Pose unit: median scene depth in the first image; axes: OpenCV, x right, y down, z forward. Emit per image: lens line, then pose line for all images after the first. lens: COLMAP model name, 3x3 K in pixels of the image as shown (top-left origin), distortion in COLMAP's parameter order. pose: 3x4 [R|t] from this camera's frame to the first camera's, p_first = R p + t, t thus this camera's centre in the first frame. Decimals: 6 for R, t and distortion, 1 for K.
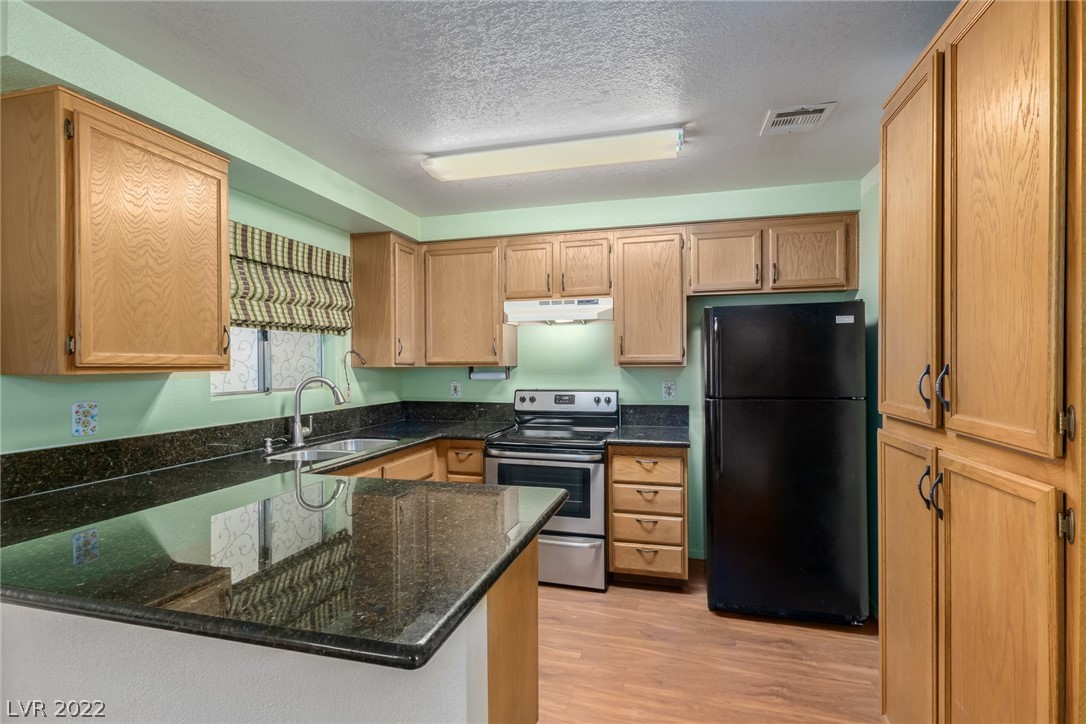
lens RADIAL K [[497.1, 0, 543.0], [0, 497.1, 362.0], [0, 0, 1]] dist [0.001711, -0.000650]
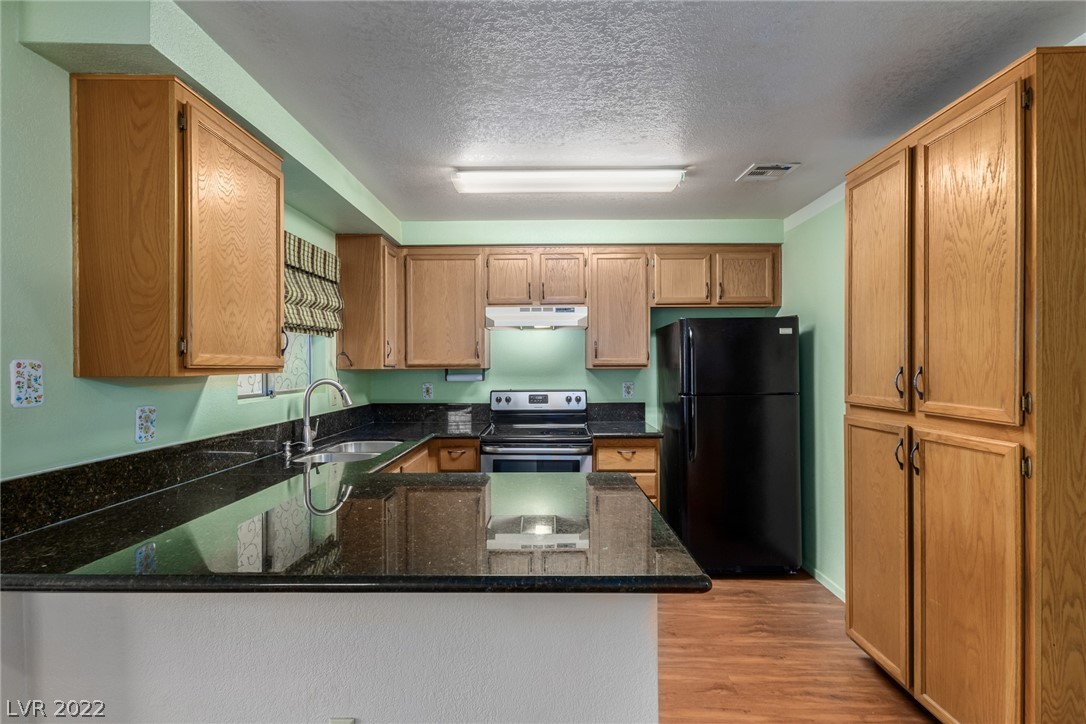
lens RADIAL K [[492.6, 0, 538.5], [0, 492.6, 362.0], [0, 0, 1]] dist [-0.000087, 0.000033]
pose [[0.969482, 0.003157, 0.245141, -0.334015], [-0.001921, 0.999984, -0.005281, 0.000458], [-0.245154, 0.004649, 0.969473, -0.059783]]
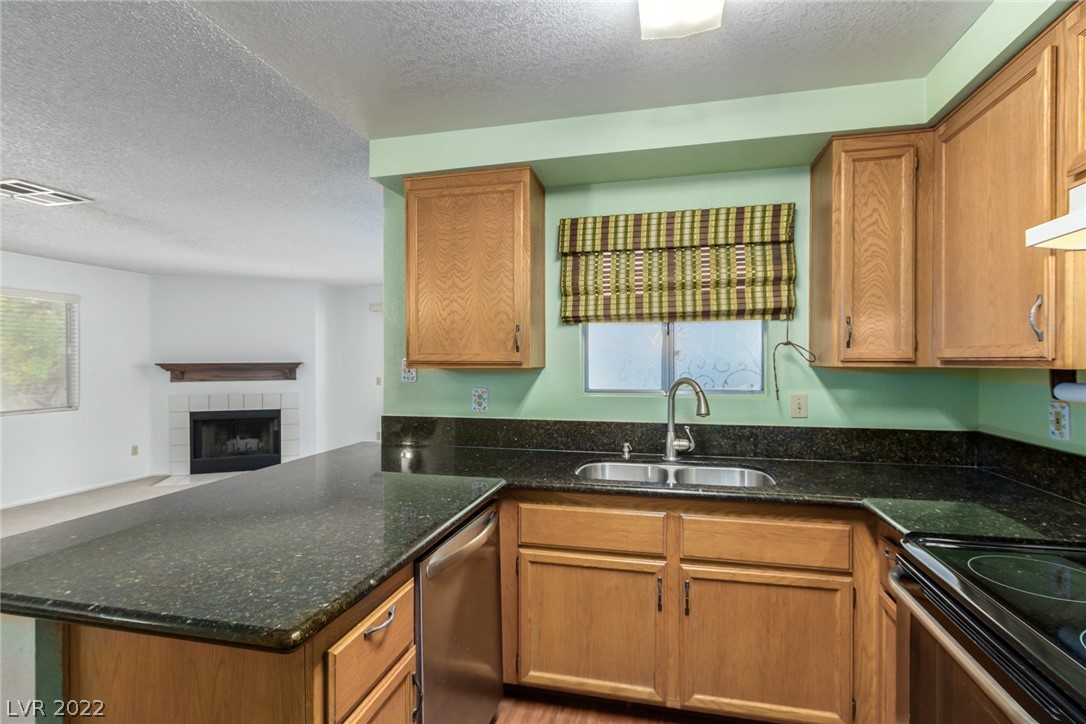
lens RADIAL K [[495.7, 0, 576.9], [0, 495.7, 360.1], [0, 0, 1]] dist [0.000339, 0.000101]
pose [[0.060174, 0.005518, -0.998173, 0.367883], [0.005597, 0.999967, 0.005865, -0.003890], [0.998172, -0.005939, 0.060141, 0.917050]]
